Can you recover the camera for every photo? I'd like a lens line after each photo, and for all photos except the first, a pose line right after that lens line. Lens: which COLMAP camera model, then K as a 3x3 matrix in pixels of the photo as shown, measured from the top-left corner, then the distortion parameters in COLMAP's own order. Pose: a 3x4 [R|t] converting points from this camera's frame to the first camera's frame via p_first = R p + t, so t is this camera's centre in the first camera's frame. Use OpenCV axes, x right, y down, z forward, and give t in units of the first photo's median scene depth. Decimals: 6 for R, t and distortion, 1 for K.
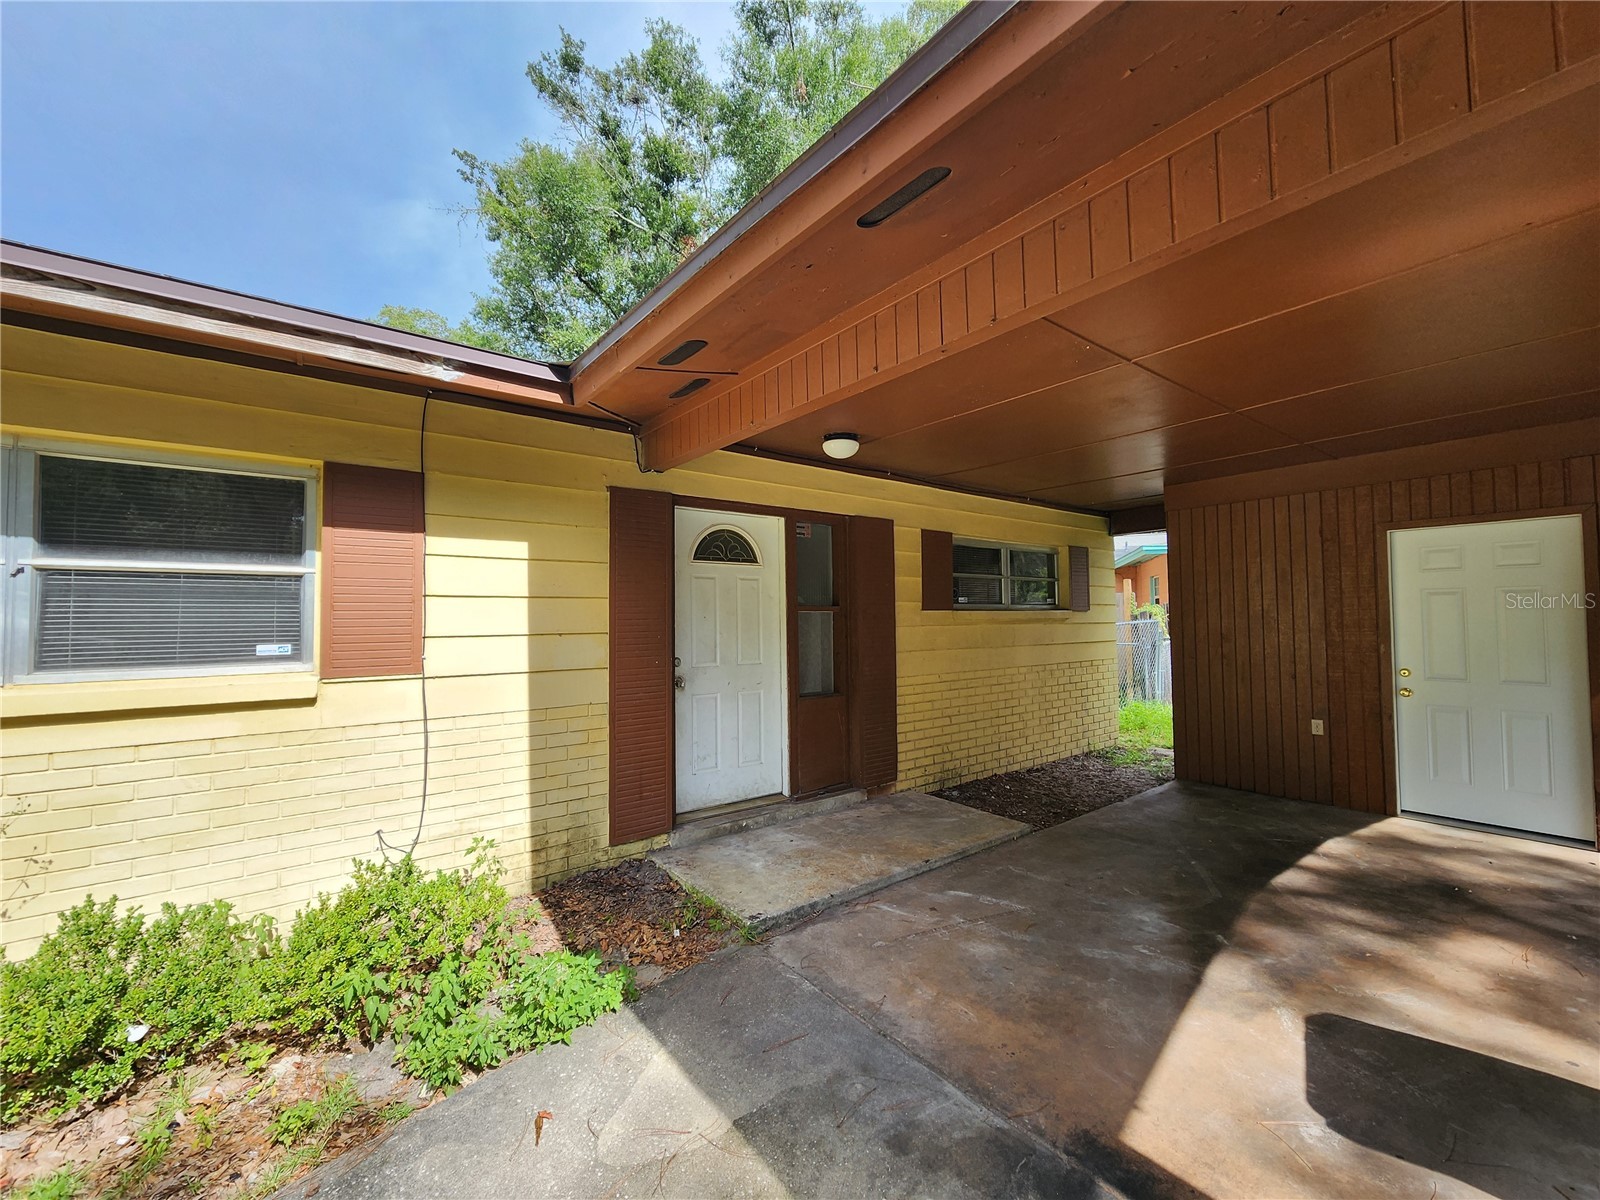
lens RADIAL K [[654.6, 0, 800.0], [0, 654.6, 600.0], [0, 0, 1]] dist [-0.000386, 0.000187]
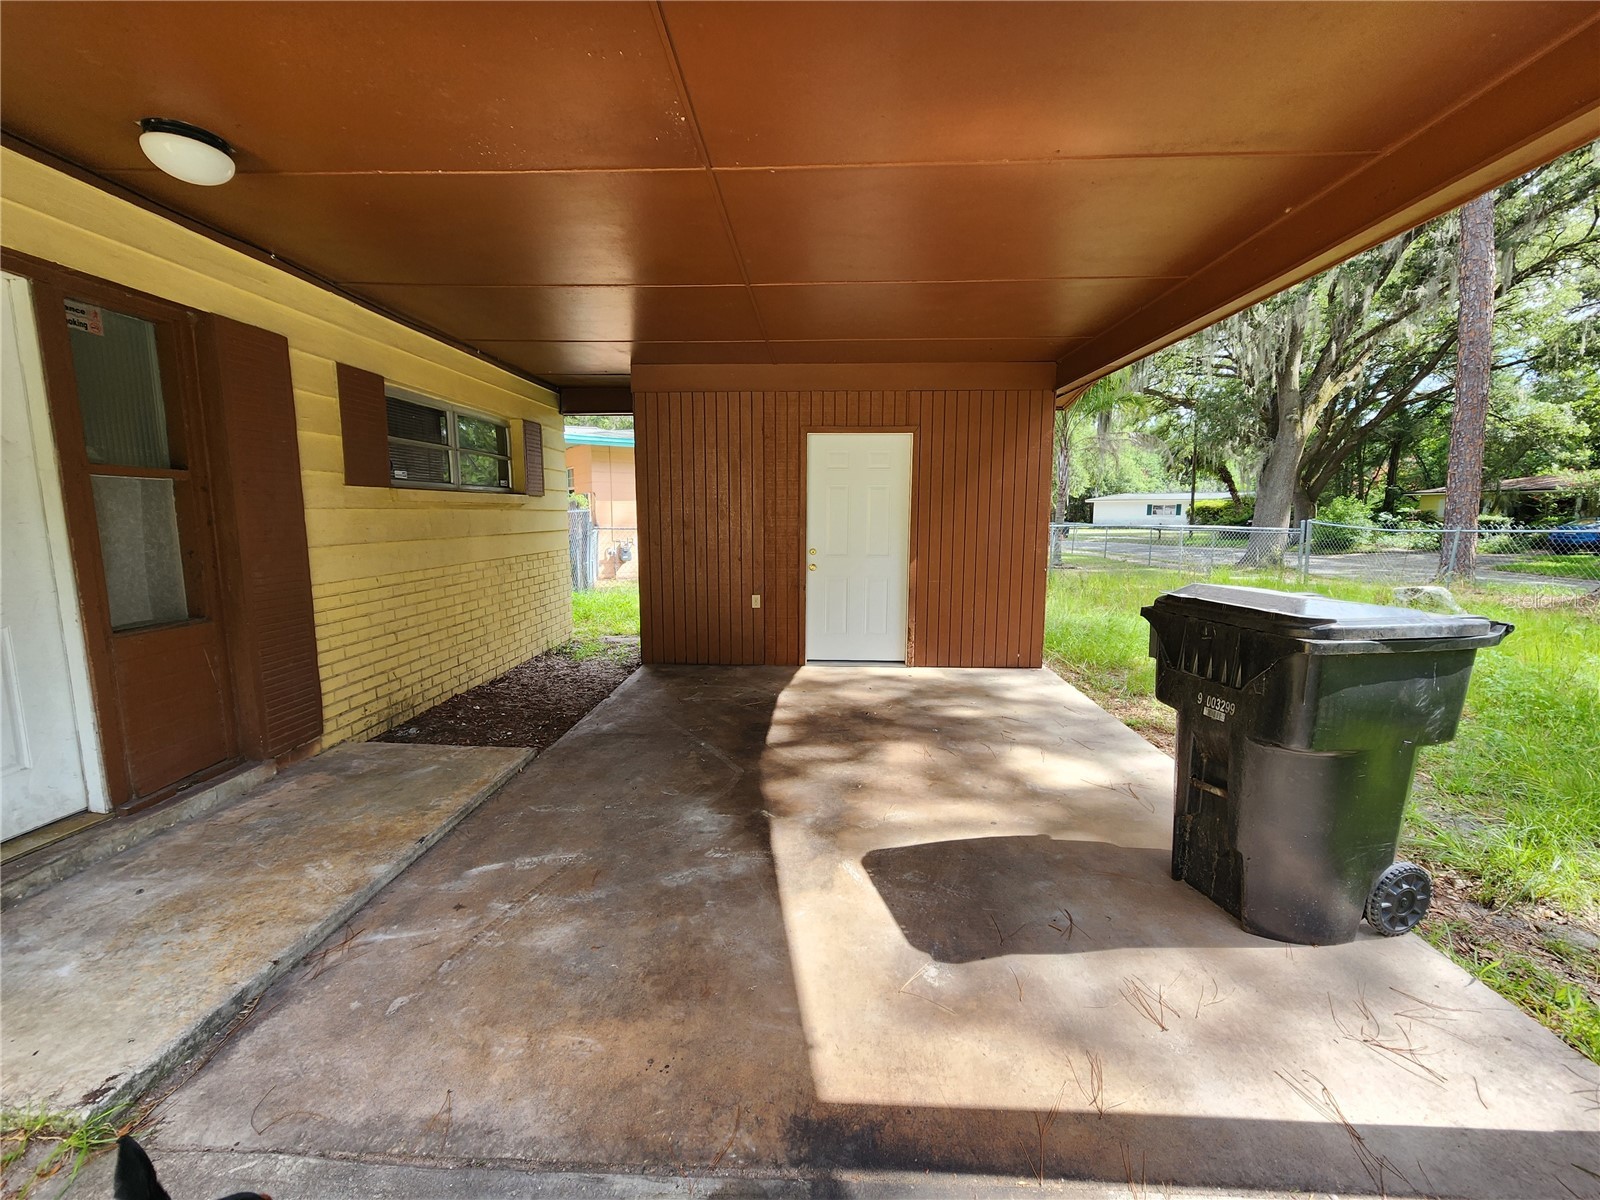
lens RADIAL K [[654.6, 0, 800.0], [0, 654.6, 600.0], [0, 0, 1]] dist [-0.000386, 0.000187]
pose [[0.639374, -0.089975, 0.763614, -0.048913], [-0.034451, 0.988780, 0.145351, 0.021065], [-0.768124, -0.119241, 0.629100, 0.218842]]
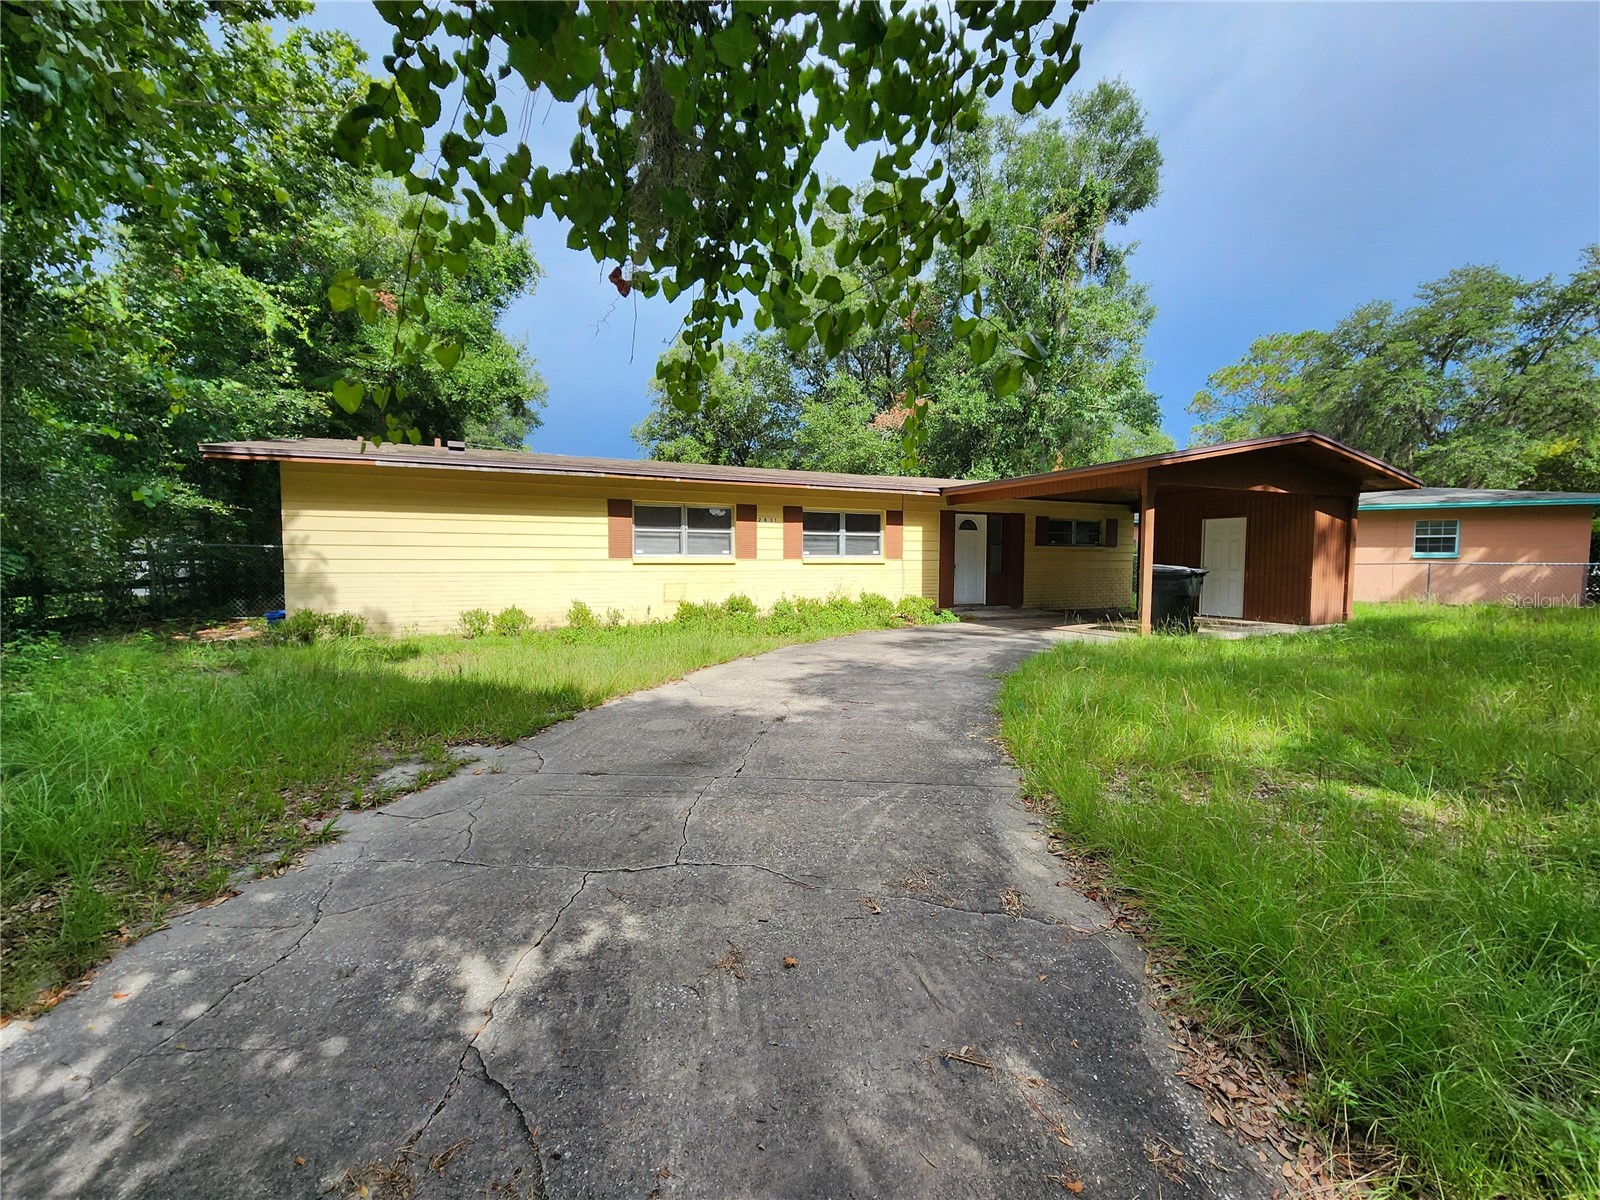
lens RADIAL K [[654.6, 0, 800.0], [0, 654.6, 600.0], [0, 0, 1]] dist [-0.000386, 0.000187]
pose [[0.975586, 0.023130, -0.218396, -0.199197], [-0.003595, 0.995987, 0.089423, -0.000138], [0.219588, -0.086455, 0.971755, -2.215087]]
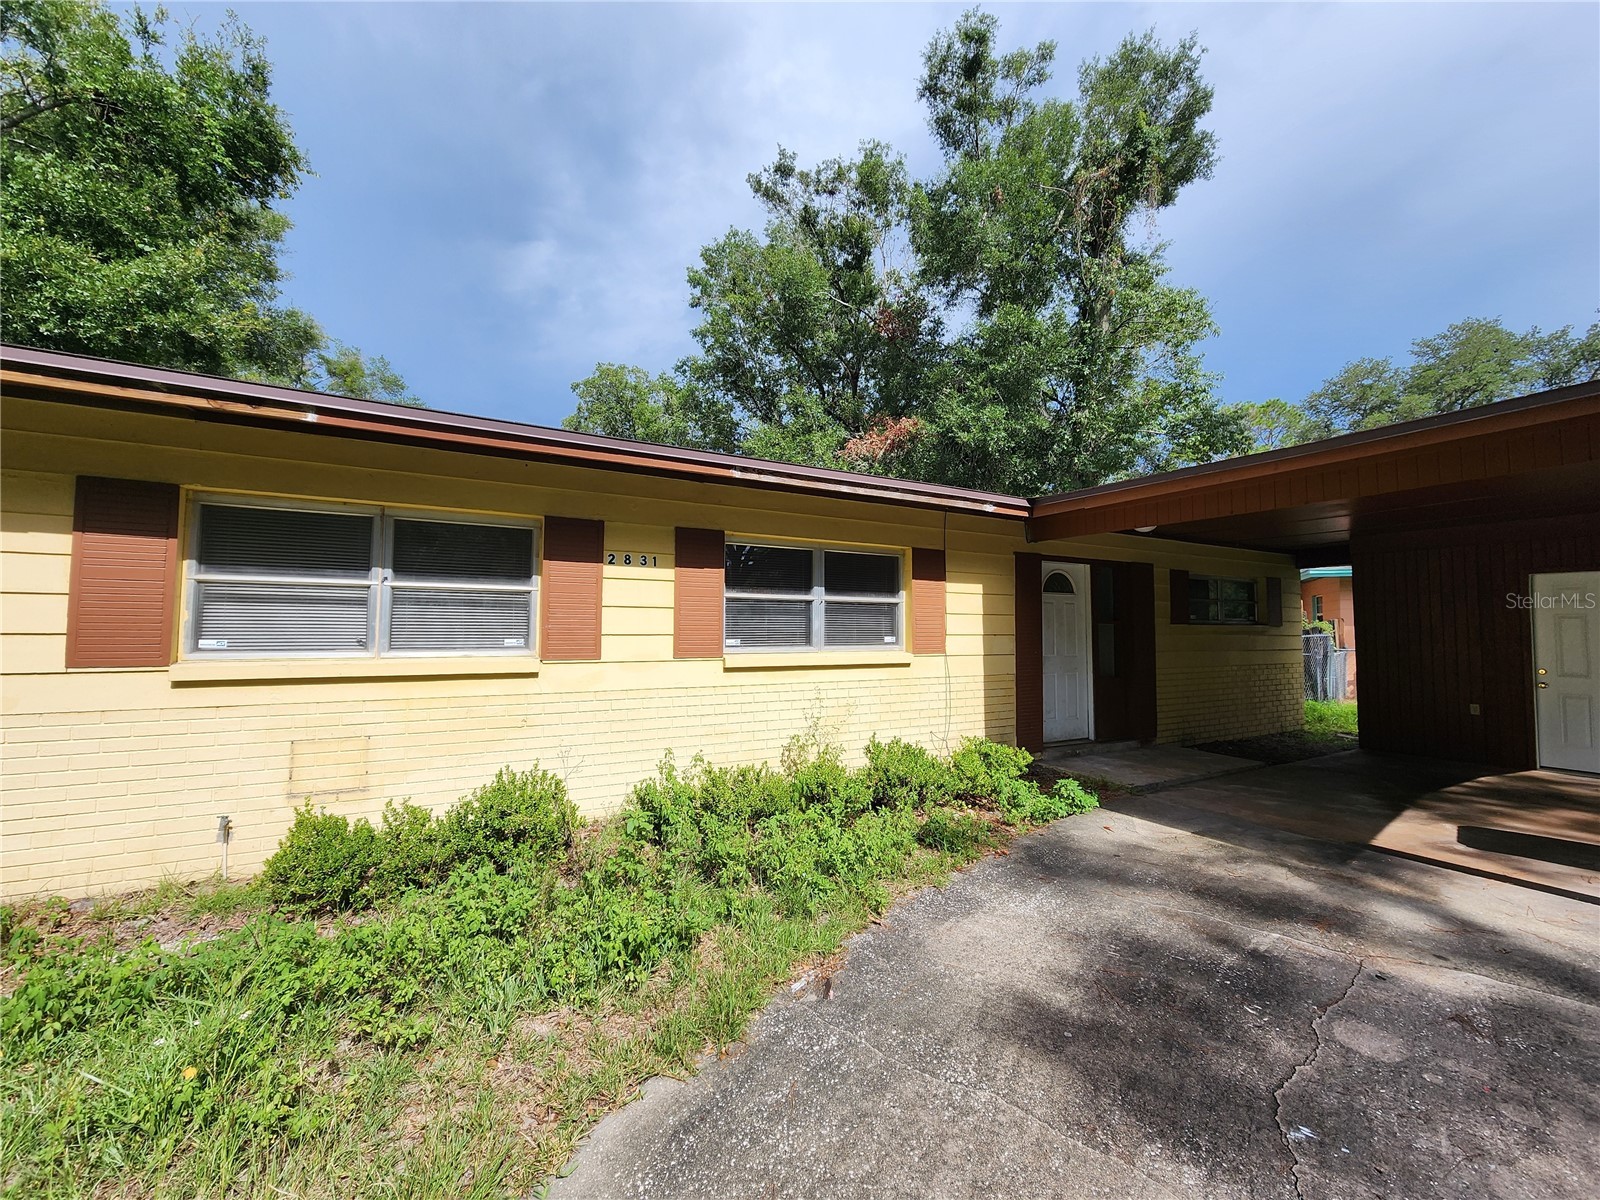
lens RADIAL K [[654.6, 0, 800.0], [0, 654.6, 600.0], [0, 0, 1]] dist [-0.000386, 0.000187]
pose [[0.989124, 0.007924, -0.146868, -0.488710], [-0.010329, 0.999825, -0.015620, -0.008014], [0.146719, 0.016967, 0.989033, -0.675738]]
